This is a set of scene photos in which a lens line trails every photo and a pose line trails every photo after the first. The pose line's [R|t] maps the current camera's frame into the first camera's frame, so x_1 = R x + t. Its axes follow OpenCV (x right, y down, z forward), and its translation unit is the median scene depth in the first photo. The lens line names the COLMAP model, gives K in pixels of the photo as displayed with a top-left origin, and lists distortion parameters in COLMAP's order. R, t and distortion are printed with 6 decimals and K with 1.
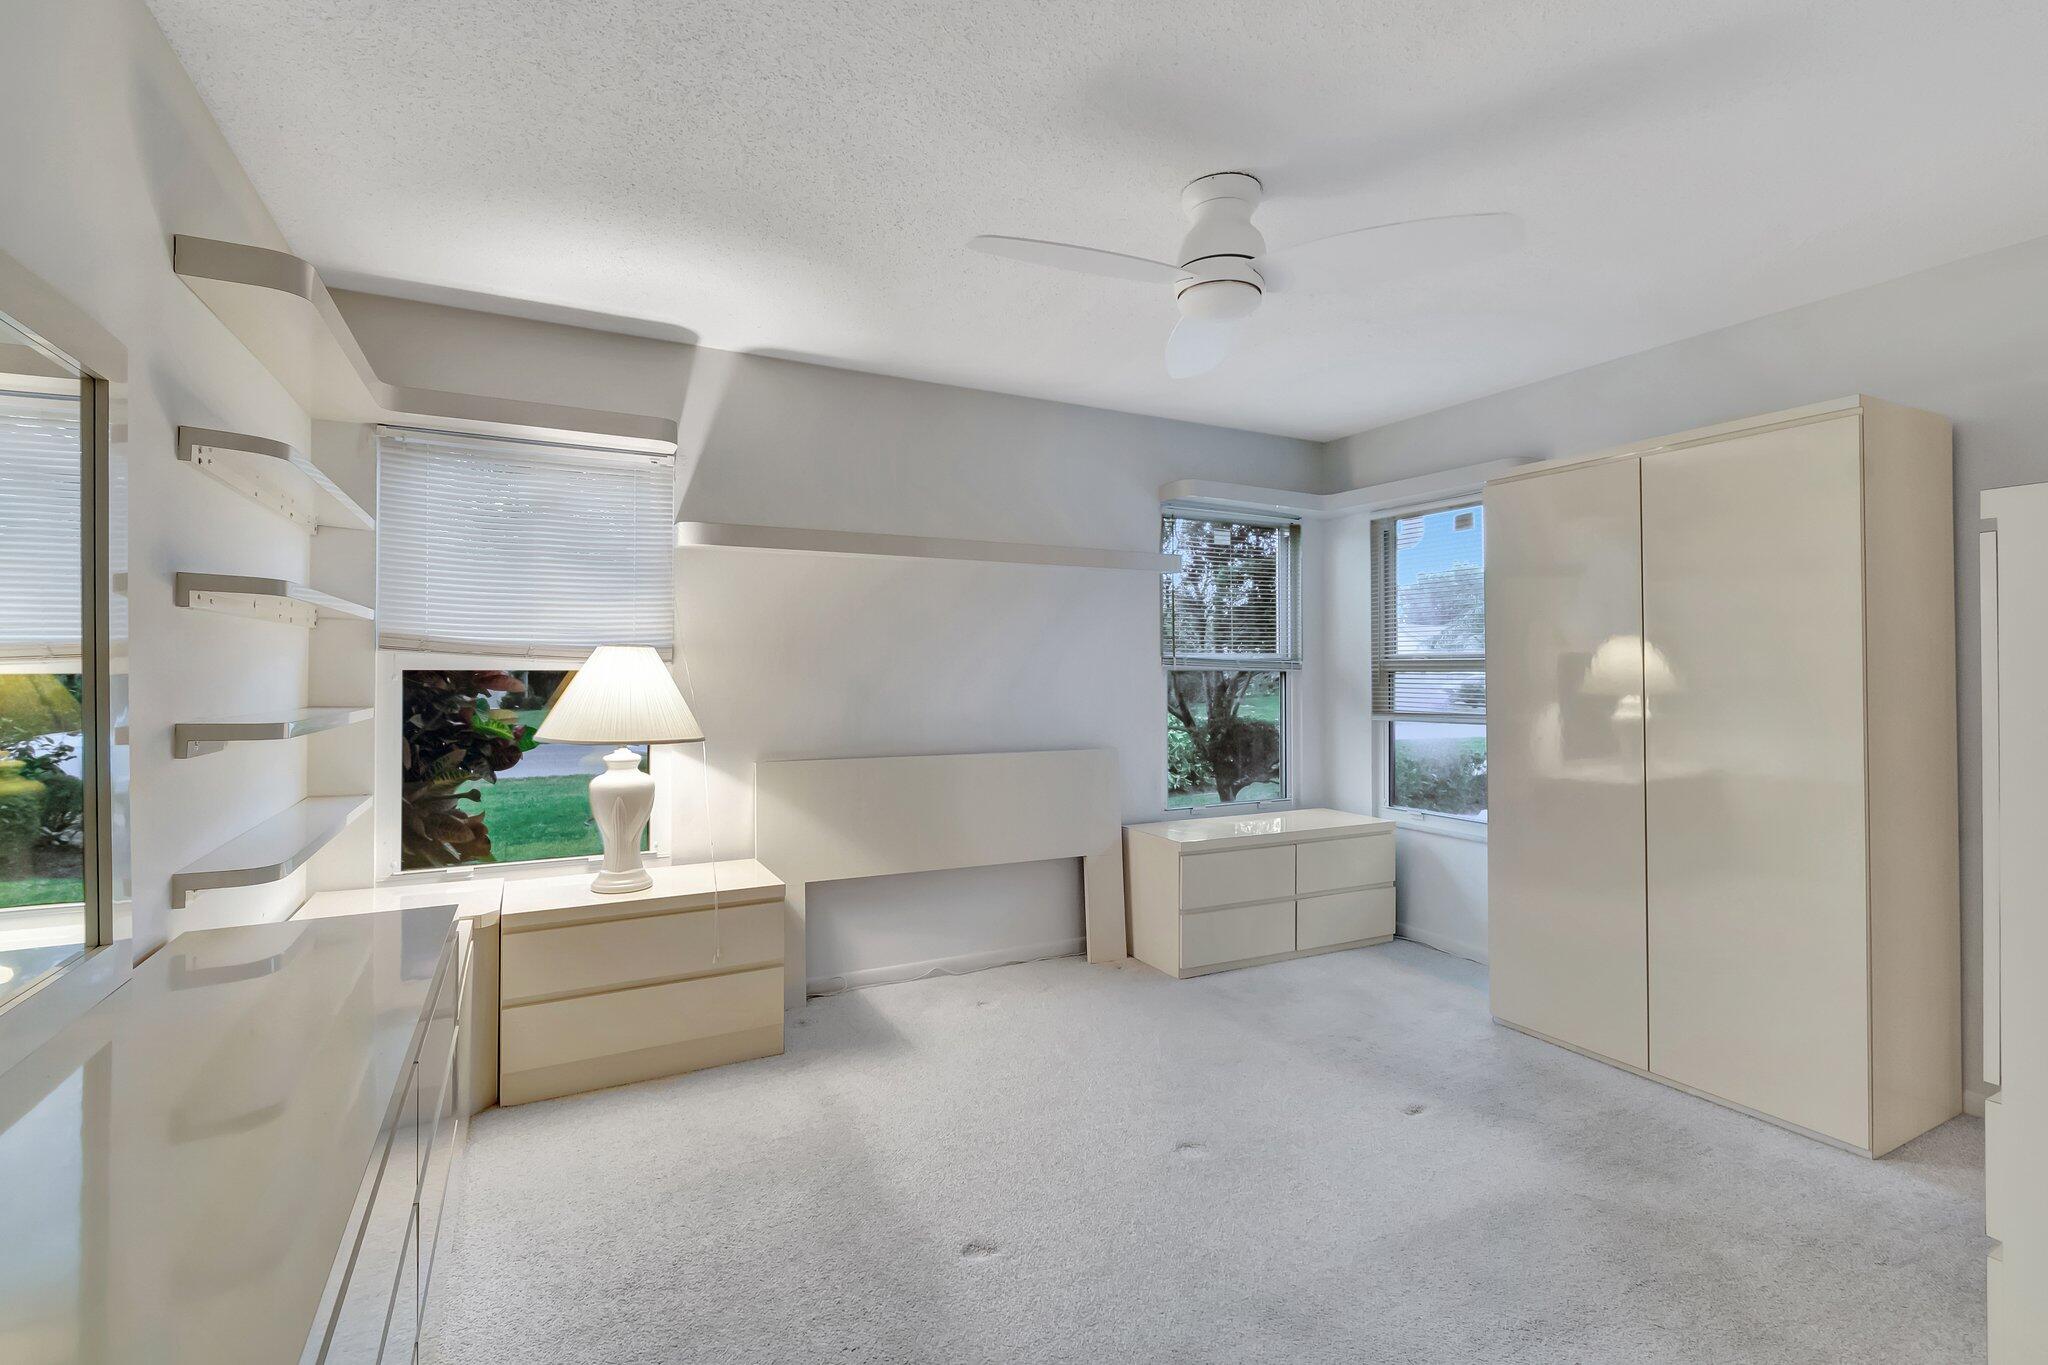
lens RADIAL K [[930.7, 0, 1027.1], [0, 930.7, 674.4], [0, 0, 1]] dist [0.006920, -0.000320]
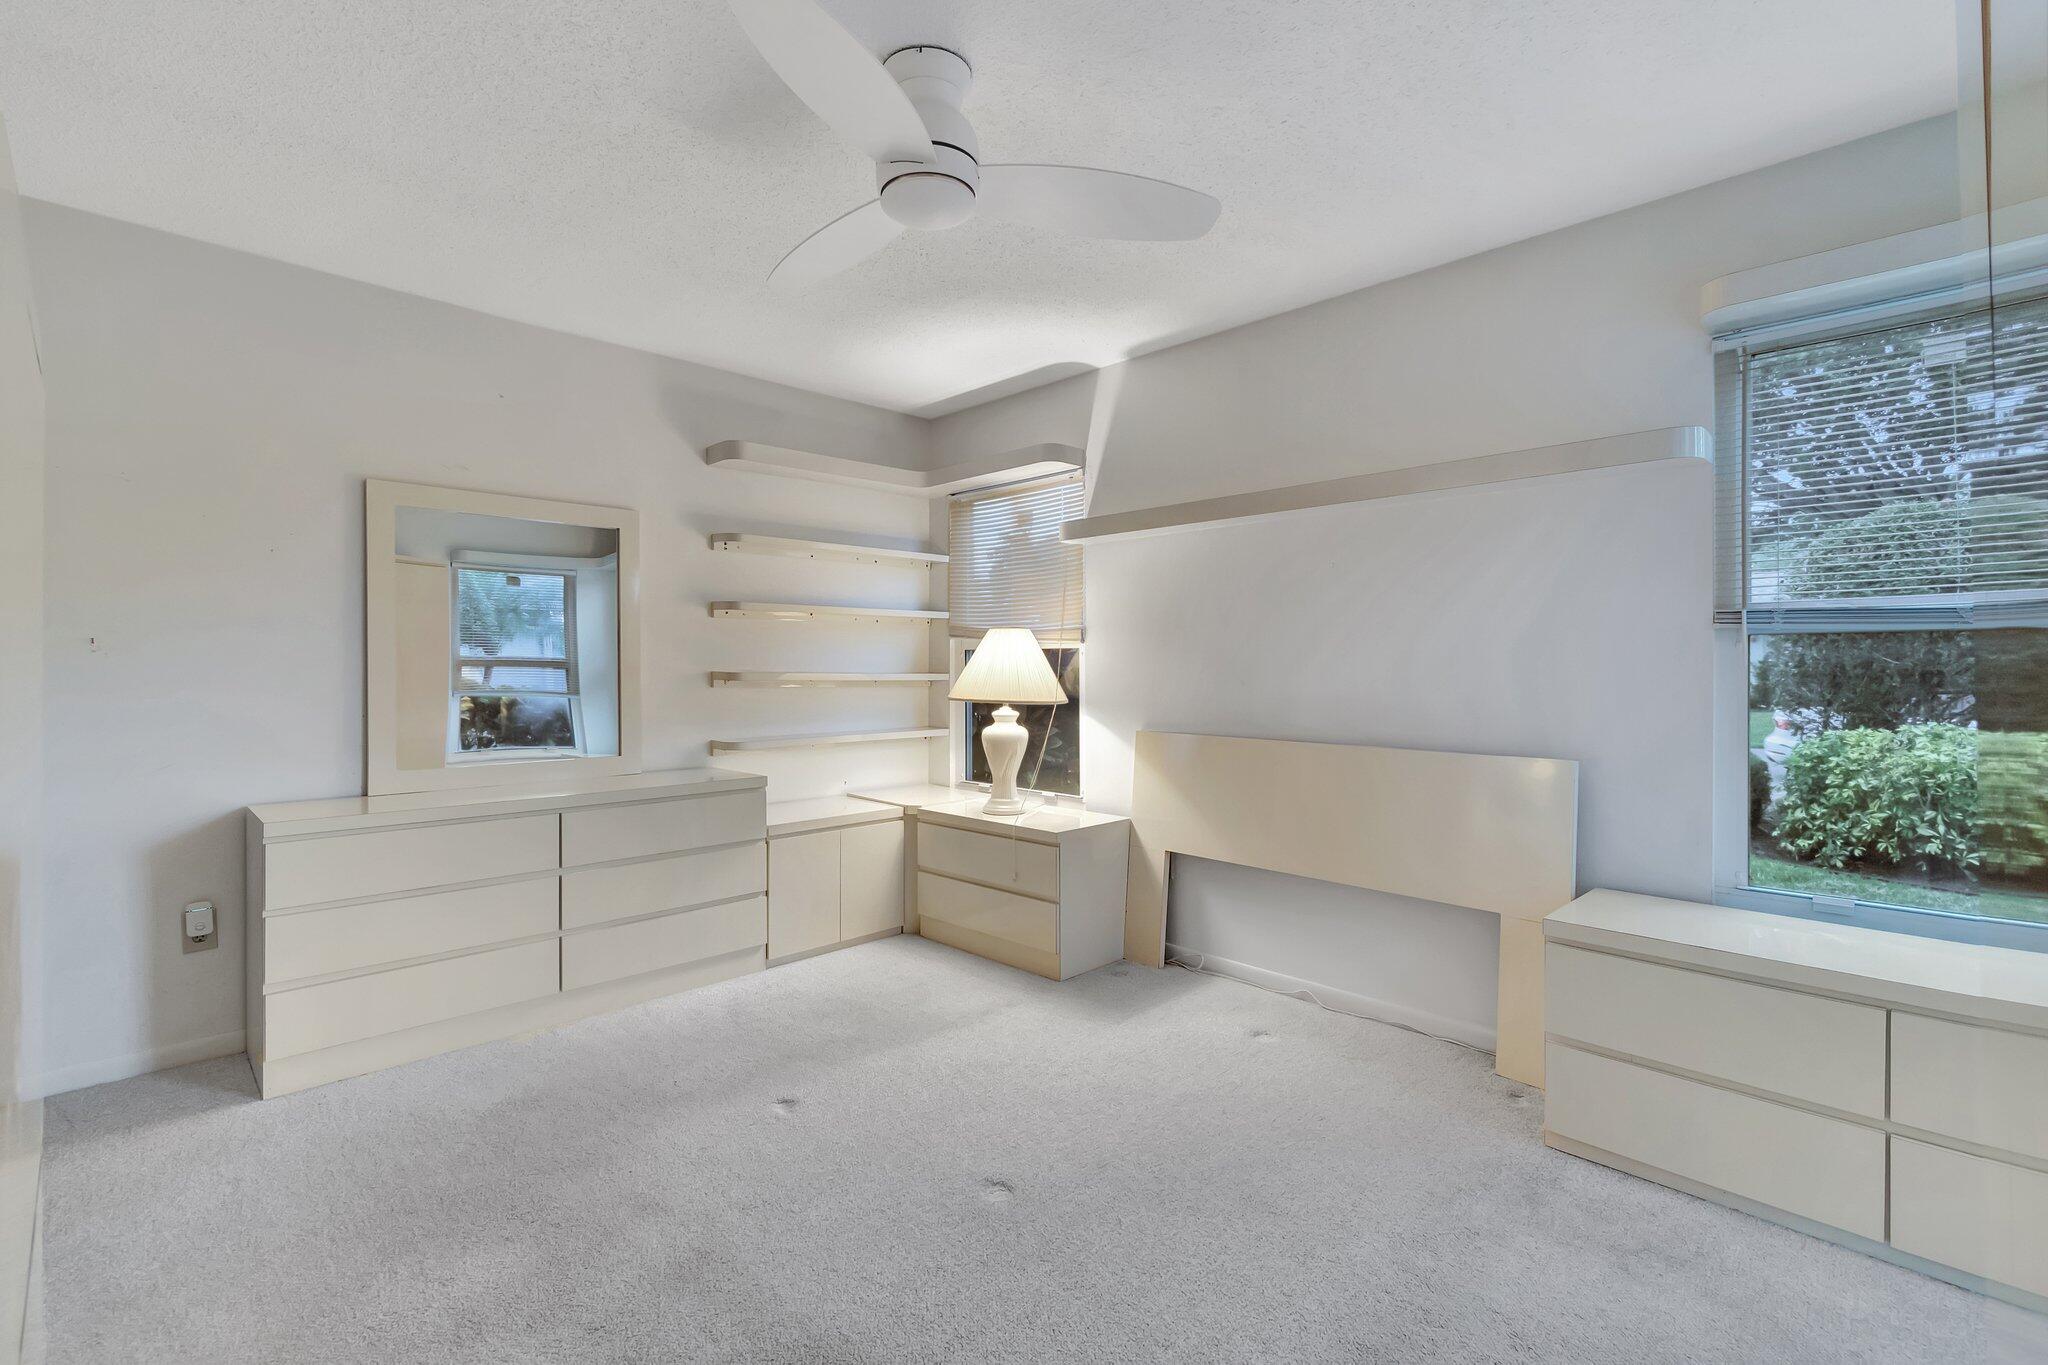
lens RADIAL K [[930.7, 0, 1024.1], [0, 930.7, 675.0], [0, 0, 1]] dist [0.006920, -0.000320]
pose [[0.283040, 0.003967, -0.959100, 0.780575], [-0.005932, 0.999980, 0.002386, 0.030219], [0.959090, 0.005015, 0.283058, 0.612879]]
